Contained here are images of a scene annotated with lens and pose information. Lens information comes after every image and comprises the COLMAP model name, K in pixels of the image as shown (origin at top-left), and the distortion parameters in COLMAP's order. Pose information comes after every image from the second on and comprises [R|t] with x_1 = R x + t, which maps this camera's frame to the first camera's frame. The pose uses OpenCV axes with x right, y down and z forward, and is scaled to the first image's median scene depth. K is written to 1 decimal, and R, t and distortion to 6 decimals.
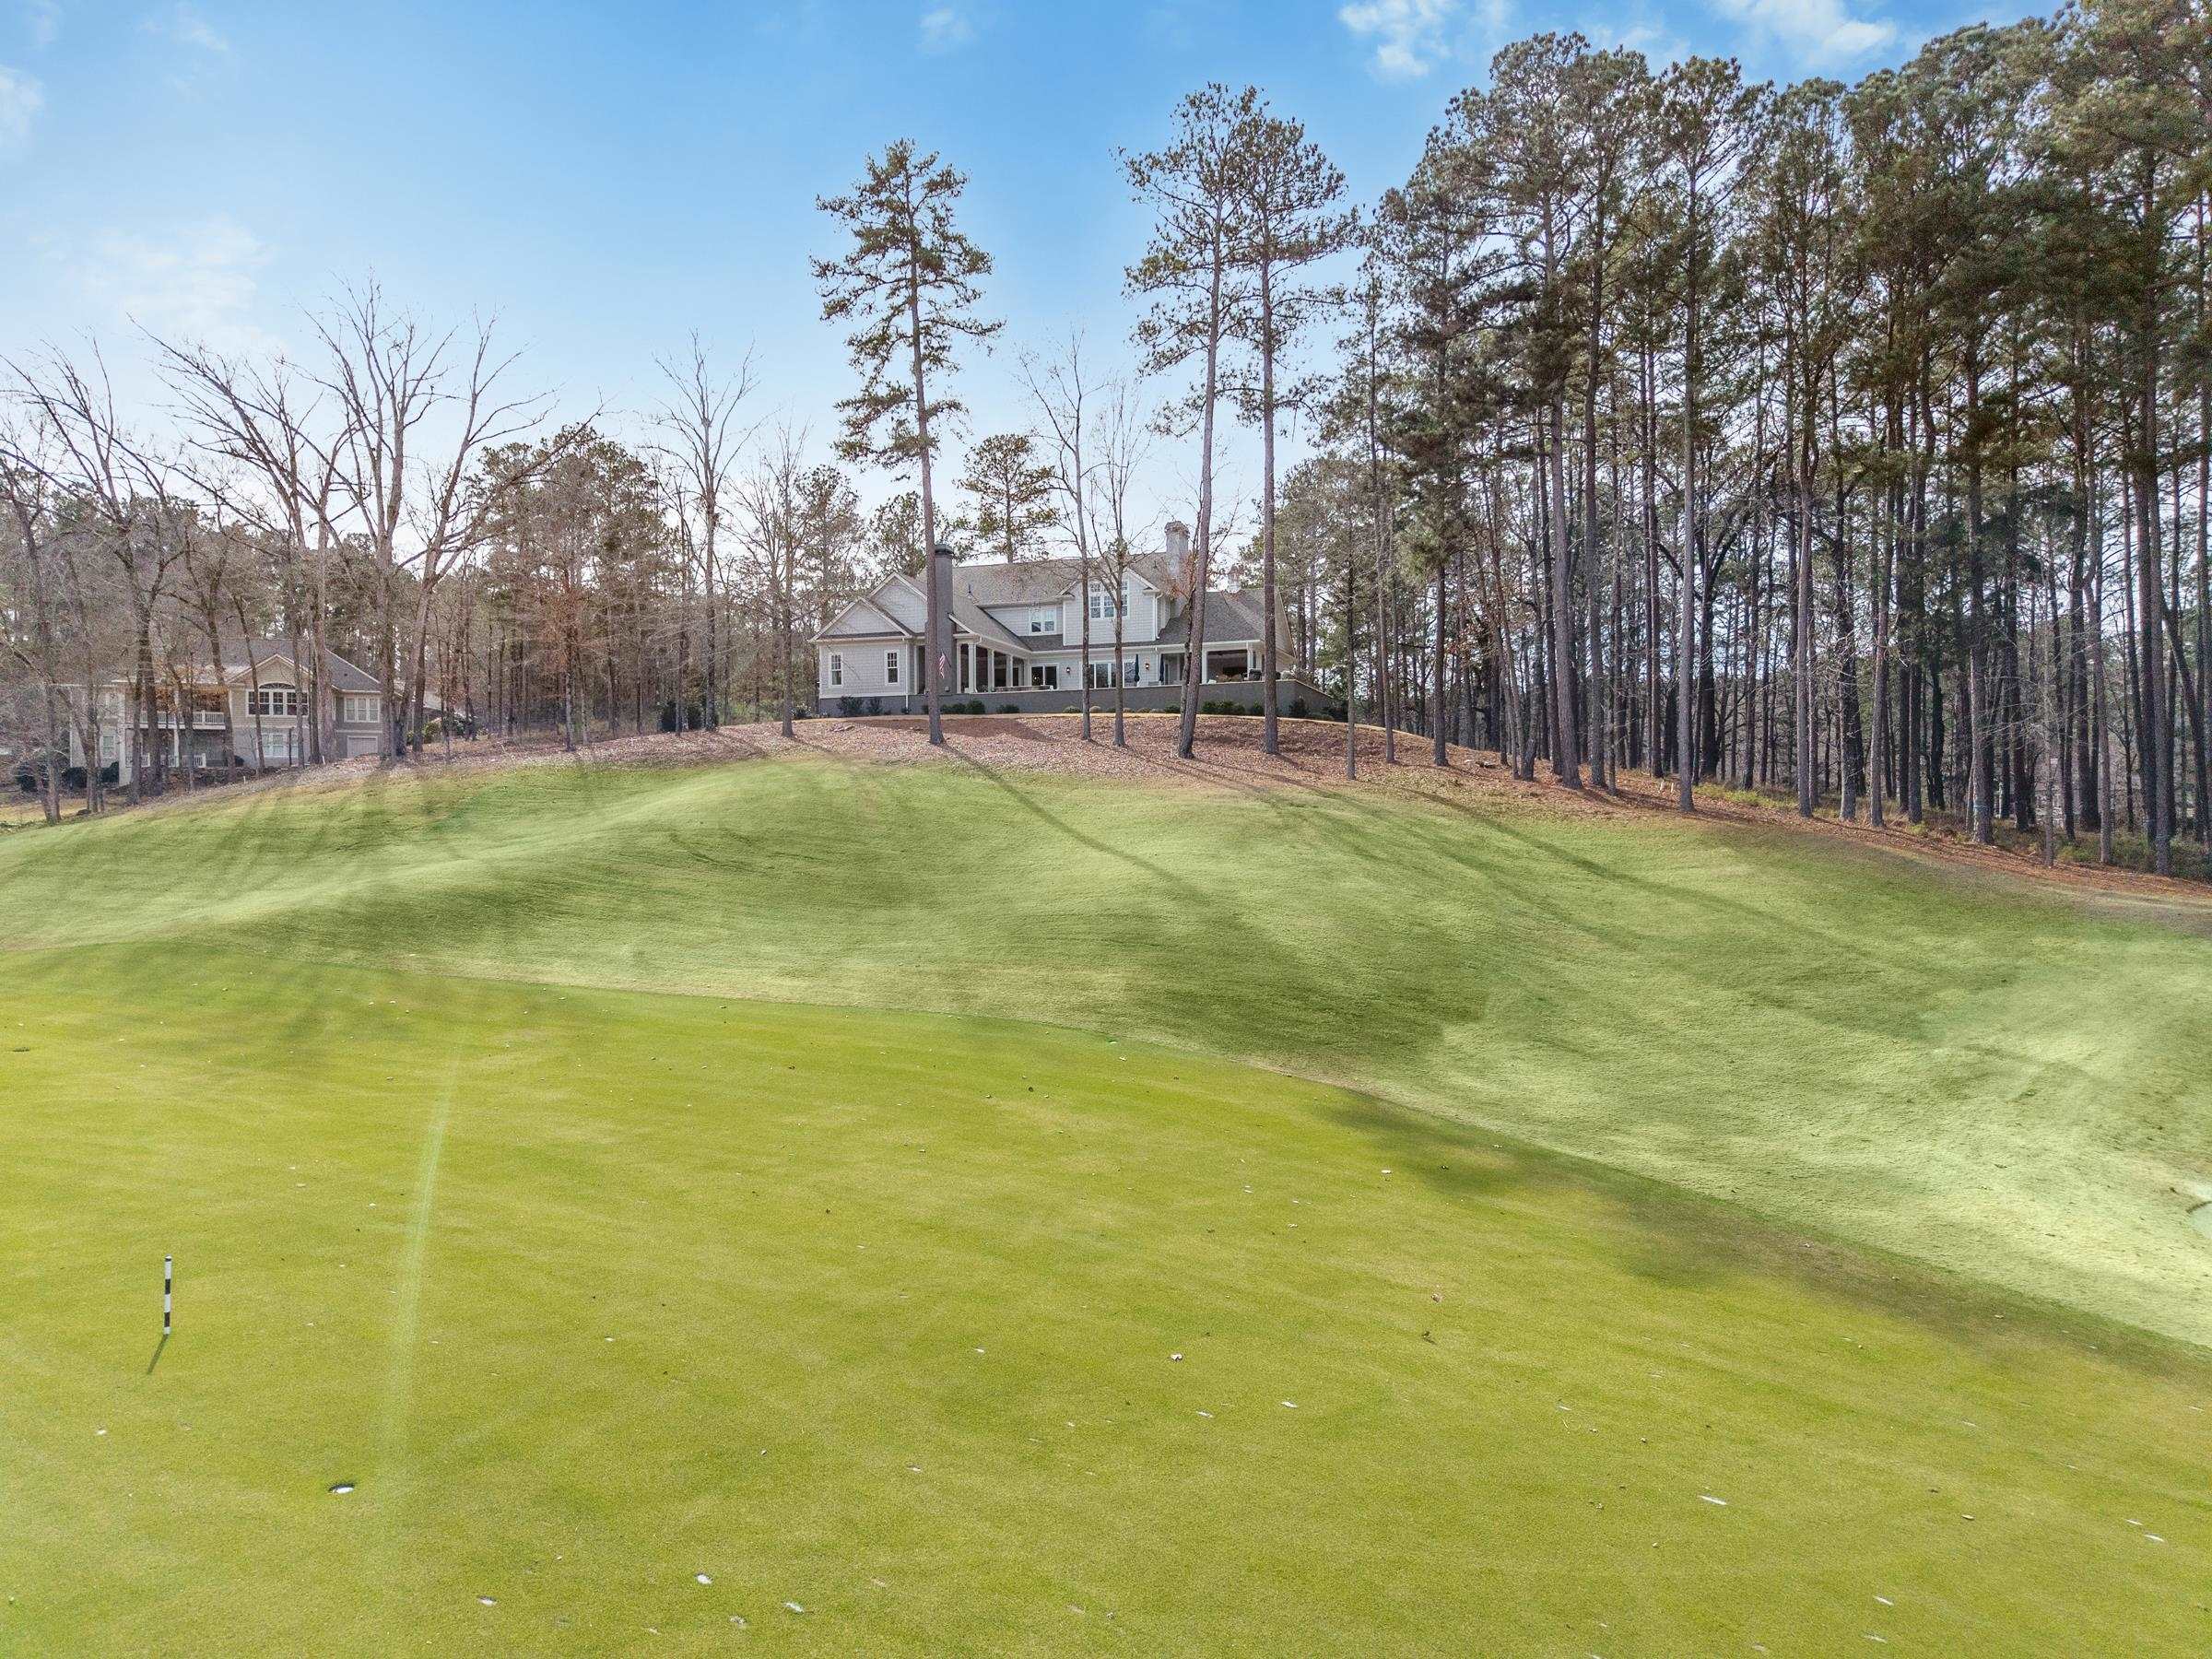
lens RADIAL K [[1459.5, 0, 1106.0], [0, 1459.5, 829.5], [0, 0, 1]] dist [0.005538, 0.000398]
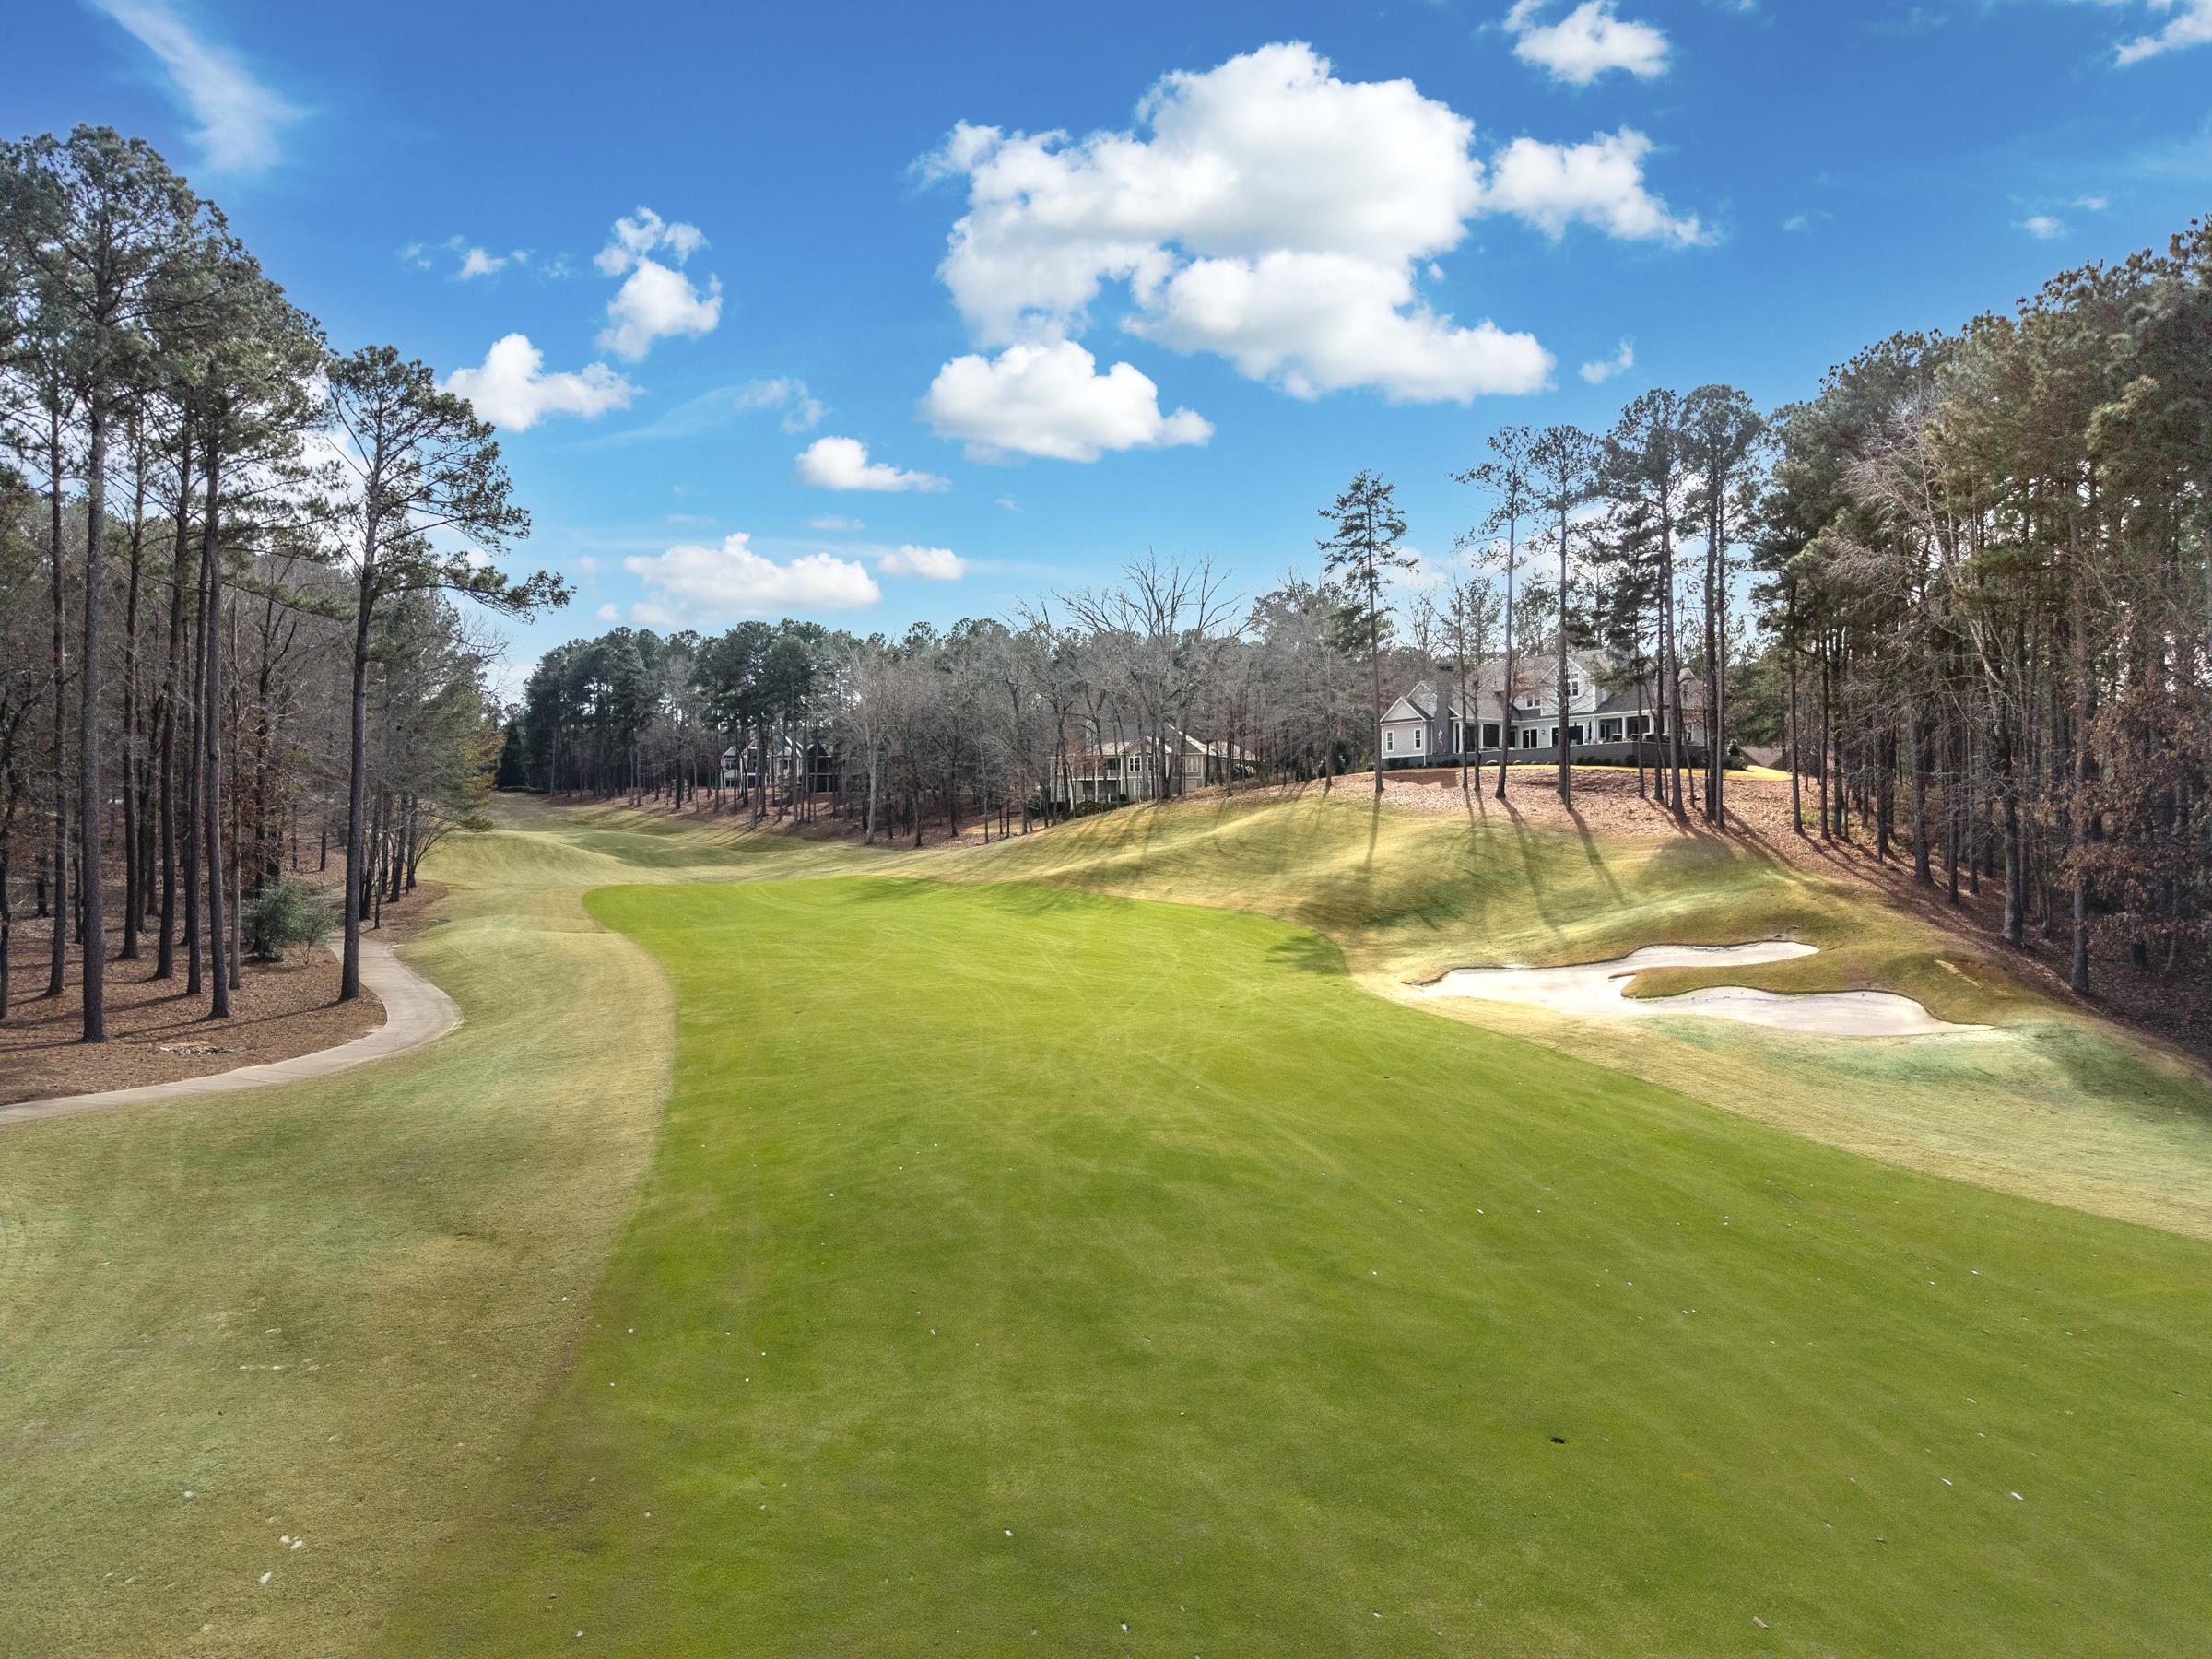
lens RADIAL K [[1459.5, 0, 1106.0], [0, 1459.5, 829.5], [0, 0, 1]] dist [0.005538, 0.000398]
pose [[0.807083, -0.005238, -0.590415, 0.554780], [0.007453, 0.999971, 0.001317, -0.011471], [0.590392, -0.005464, 0.807098, -0.566156]]
